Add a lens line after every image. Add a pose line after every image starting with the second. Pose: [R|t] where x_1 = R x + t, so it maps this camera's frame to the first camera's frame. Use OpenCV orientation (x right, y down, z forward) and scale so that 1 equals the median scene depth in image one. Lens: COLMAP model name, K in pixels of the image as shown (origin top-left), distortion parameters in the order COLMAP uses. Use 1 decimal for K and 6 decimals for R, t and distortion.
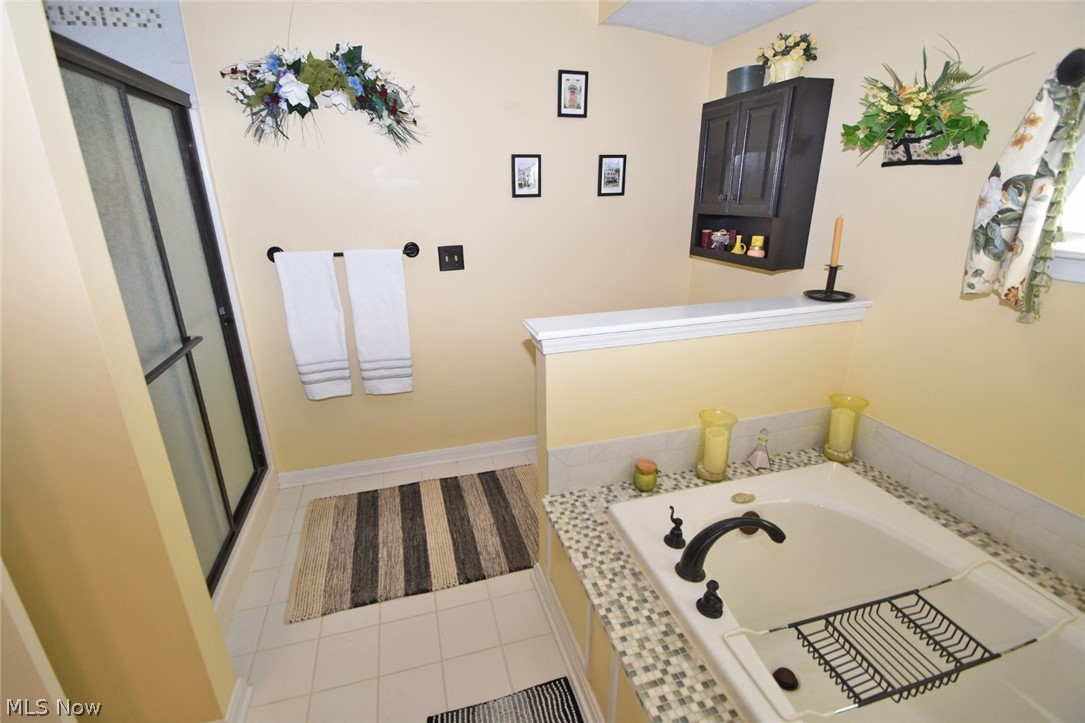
lens RADIAL K [[493.6, 0, 543.6], [0, 493.6, 360.9], [0, 0, 1]] dist [-0.000452, -0.001398]
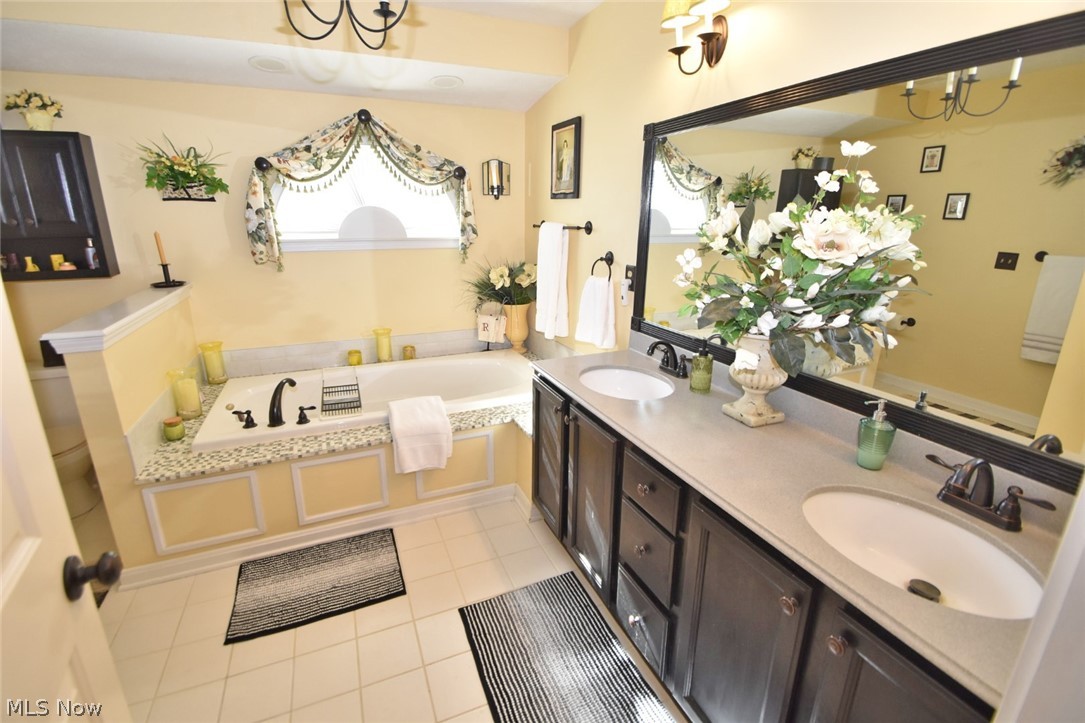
lens RADIAL K [[493.6, 0, 546.5], [0, 493.6, 357.3], [0, 0, 1]] dist [-0.000452, -0.001398]
pose [[-0.107436, -0.272035, 0.956271, -1.328586], [0.328830, 0.897984, 0.292397, 0.008402], [-0.938258, 0.345864, -0.007022, 0.014174]]
